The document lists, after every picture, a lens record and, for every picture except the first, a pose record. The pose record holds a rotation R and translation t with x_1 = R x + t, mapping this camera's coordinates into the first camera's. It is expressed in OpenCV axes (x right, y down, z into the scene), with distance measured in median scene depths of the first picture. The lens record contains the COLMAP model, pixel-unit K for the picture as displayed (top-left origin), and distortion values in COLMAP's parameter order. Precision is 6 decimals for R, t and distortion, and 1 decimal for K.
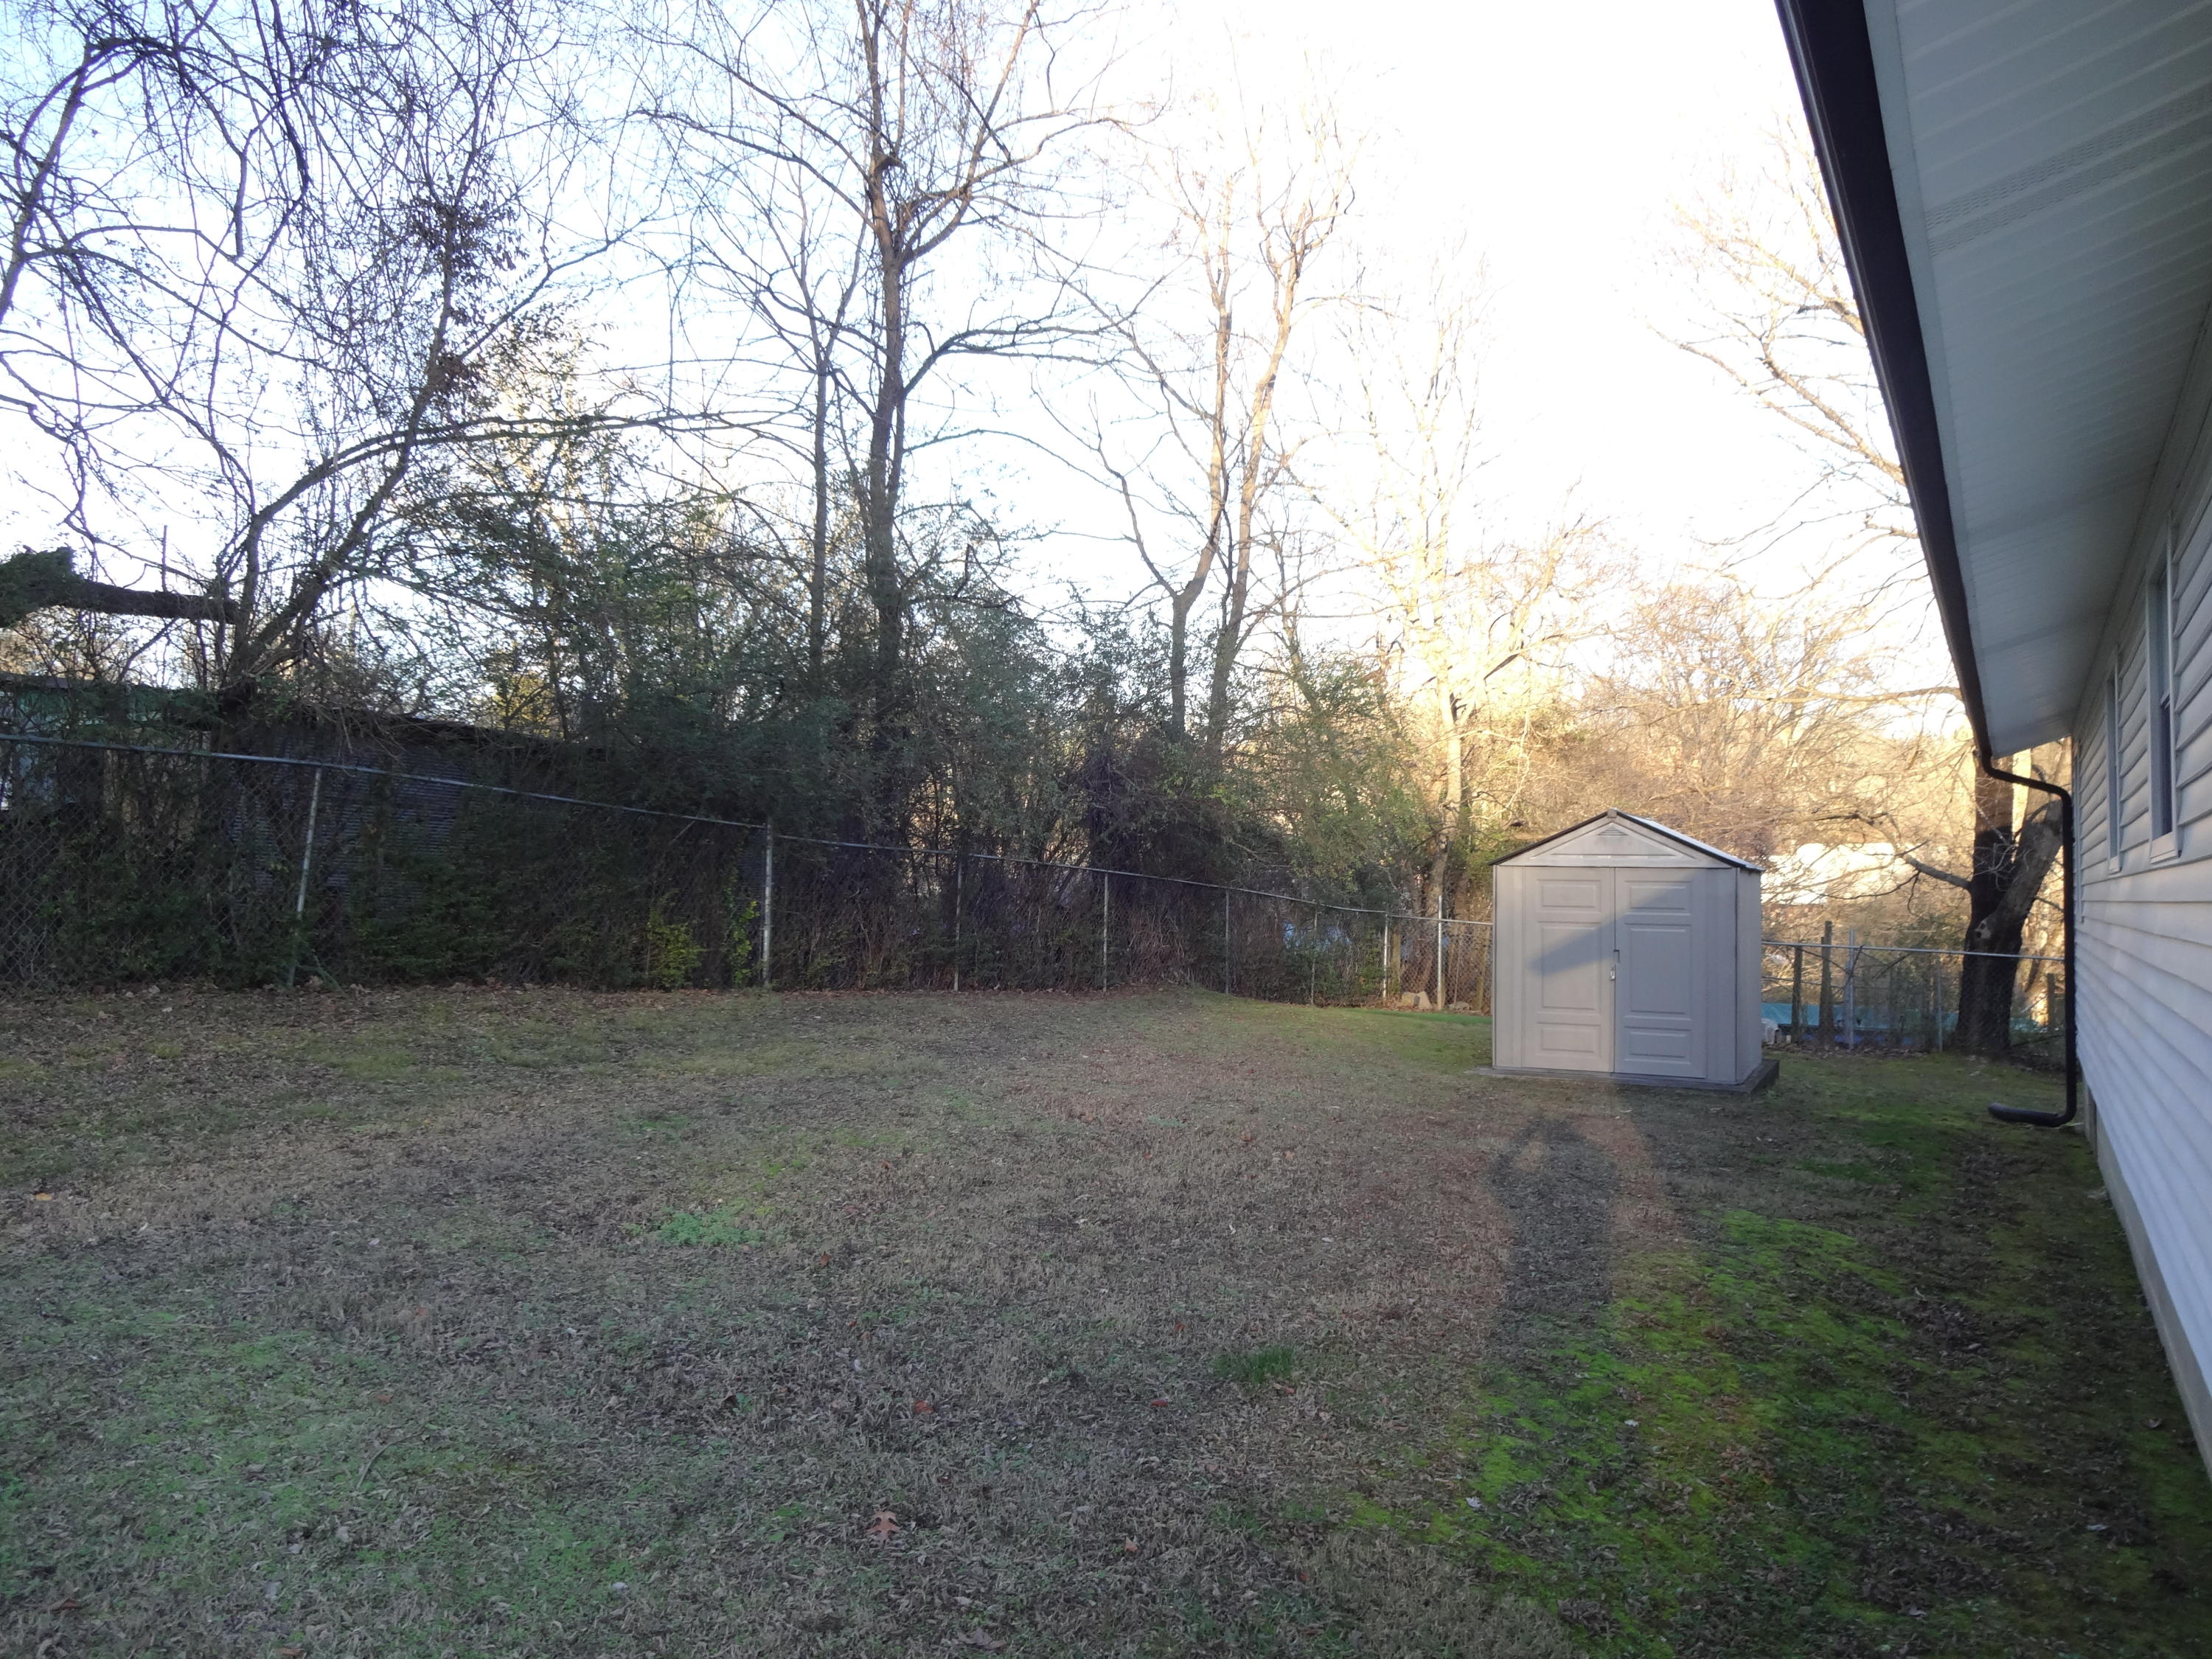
lens RADIAL K [[1628.1, 0, 1102.4], [0, 1628.1, 828.4], [0, 0, 1]] dist [-0.010348, -0.007626]
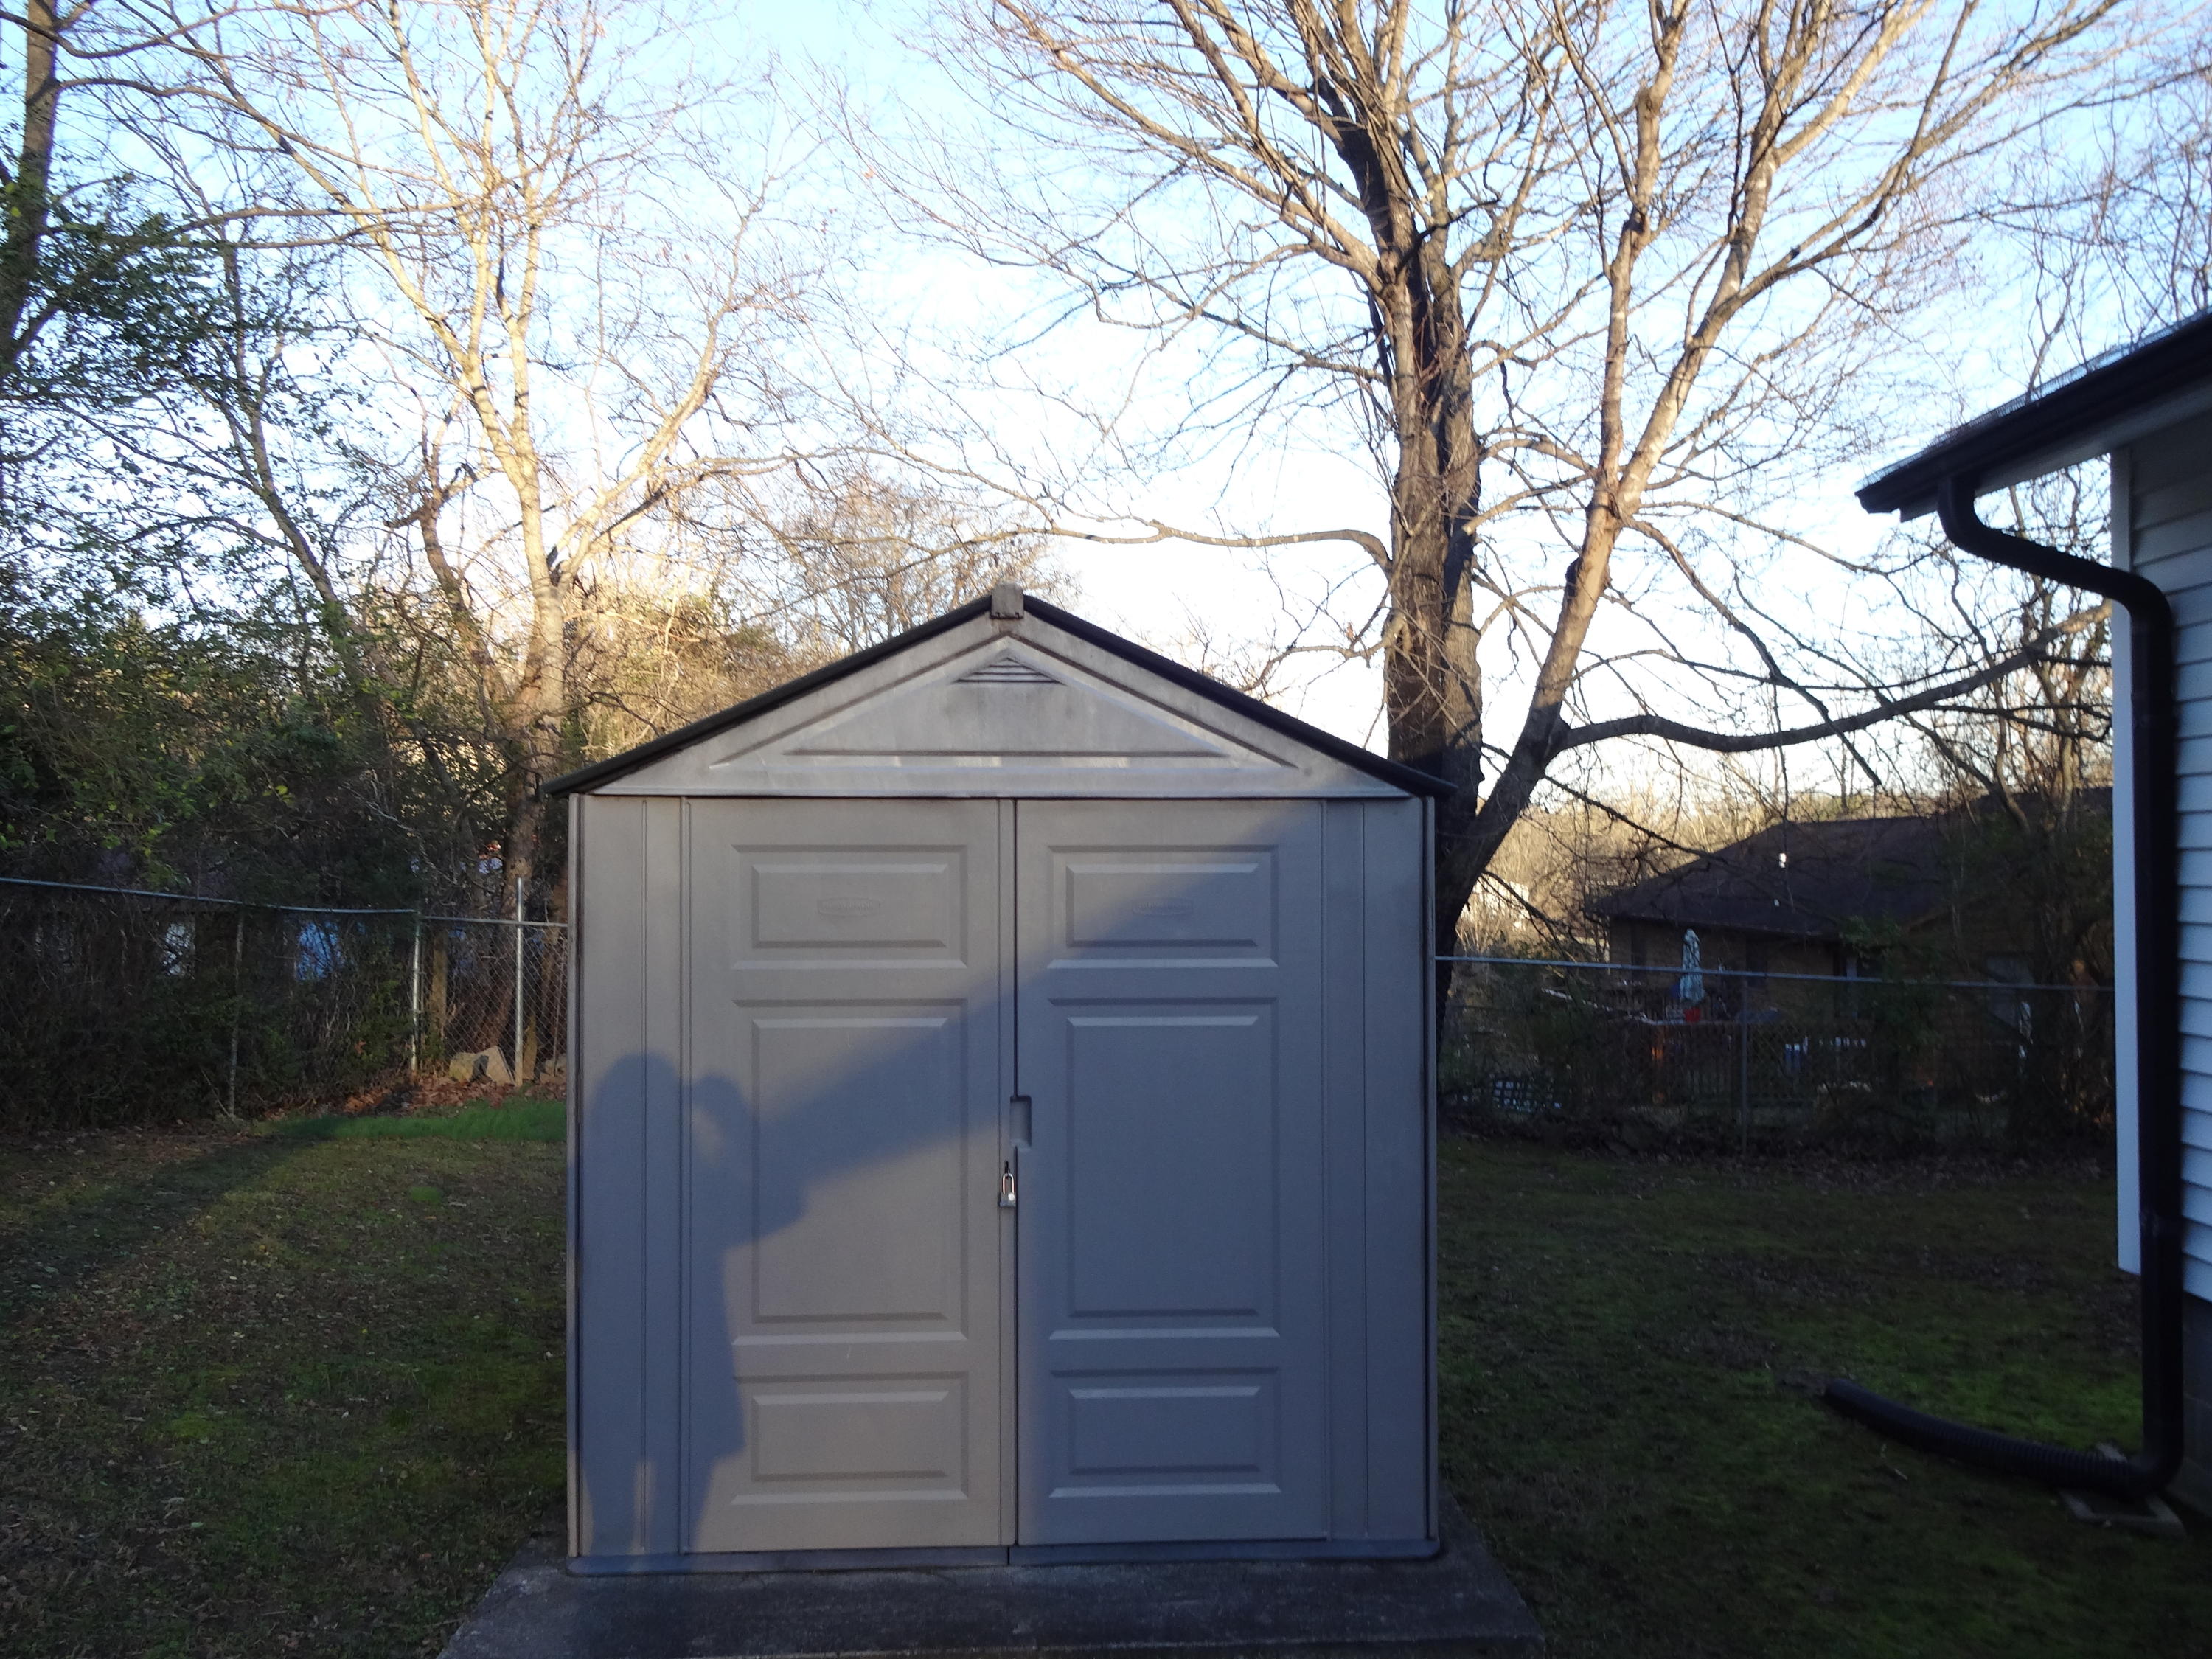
lens RADIAL K [[1628.1, 0, 1102.5], [0, 1628.1, 823.4], [0, 0, 1]] dist [-0.010348, -0.007626]
pose [[0.870147, -0.016268, 0.492523, 0.182231], [0.005448, 0.999711, 0.023396, 0.020850], [-0.492762, -0.017675, 0.869985, 0.717236]]
